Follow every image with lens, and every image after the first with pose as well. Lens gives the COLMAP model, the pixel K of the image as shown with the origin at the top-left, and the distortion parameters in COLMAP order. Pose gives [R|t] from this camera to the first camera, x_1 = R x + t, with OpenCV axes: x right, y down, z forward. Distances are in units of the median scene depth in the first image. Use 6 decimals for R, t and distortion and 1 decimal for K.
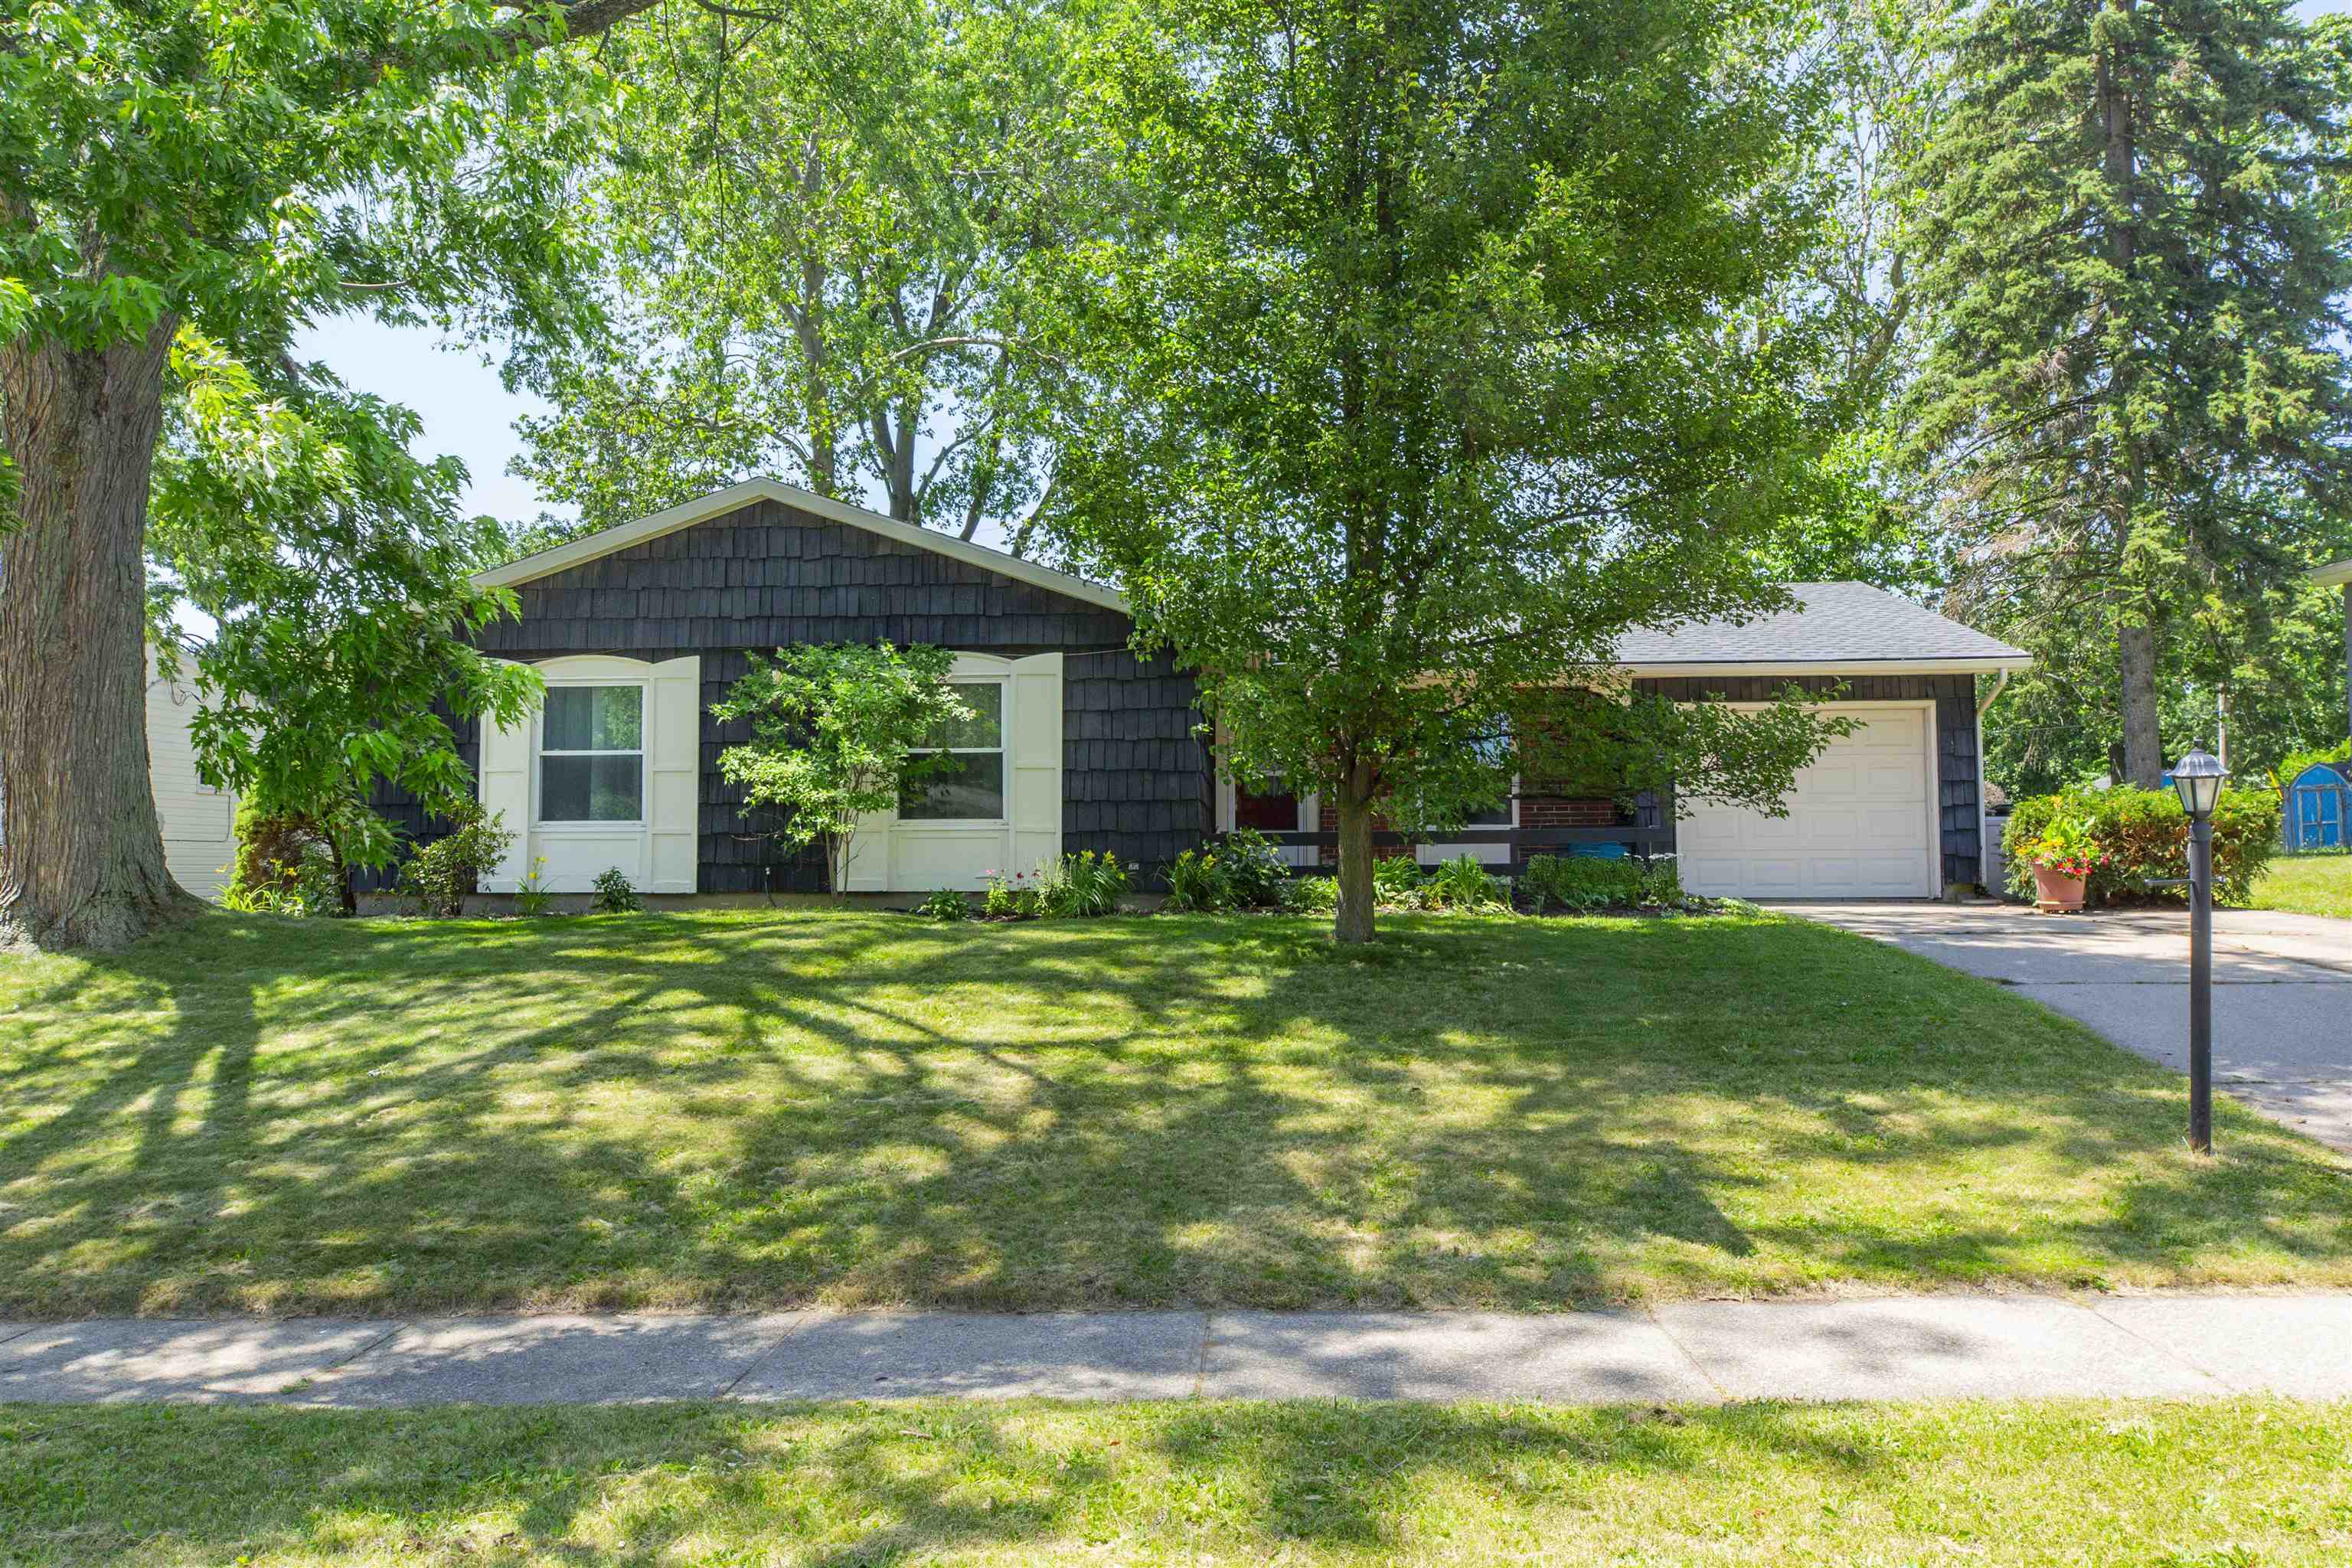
lens RADIAL K [[1362.7, 0, 1176.0], [0, 1362.7, 784.0], [0, 0, 1]] dist [-0.003740, -0.000947]
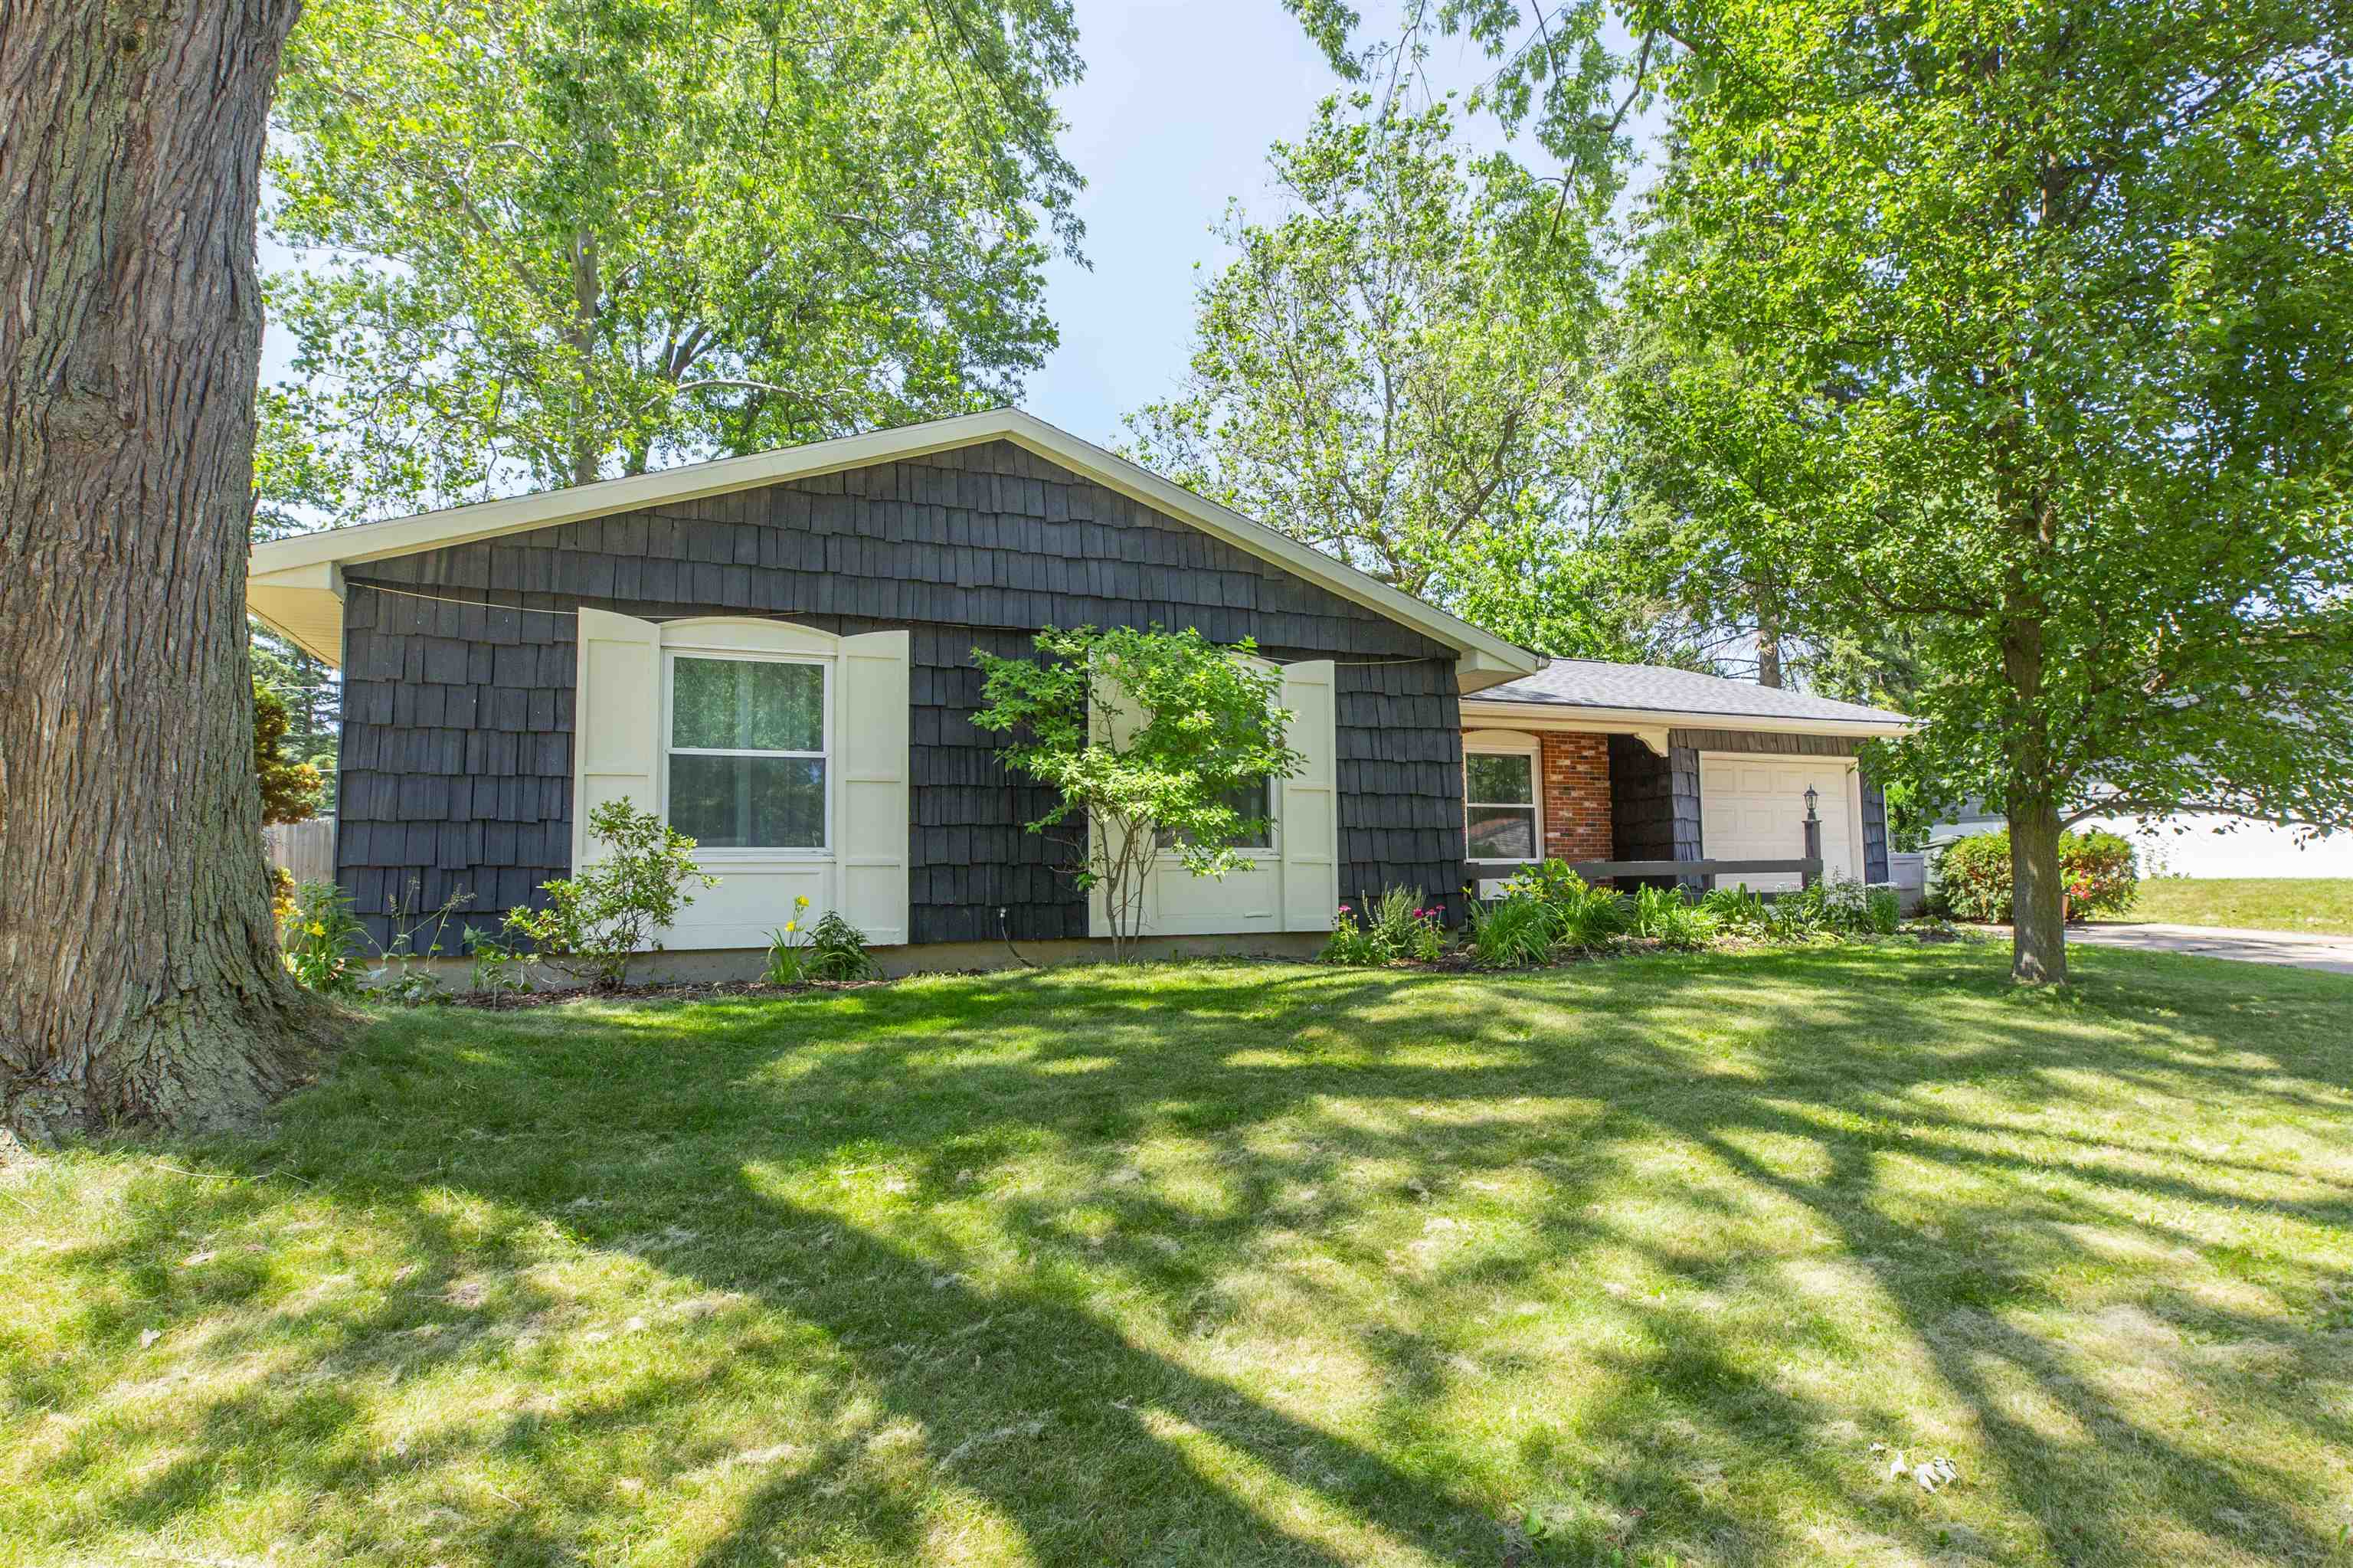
lens RADIAL K [[1092.0, 0, 1212.0], [0, 1092.0, 797.8], [0, 0, 1]] dist [0.001354, 0.000482]
pose [[0.923285, 0.023251, 0.383412, -0.424931], [-0.010872, 0.999348, -0.034423, 0.018196], [-0.383963, 0.027614, 0.922936, 0.376063]]
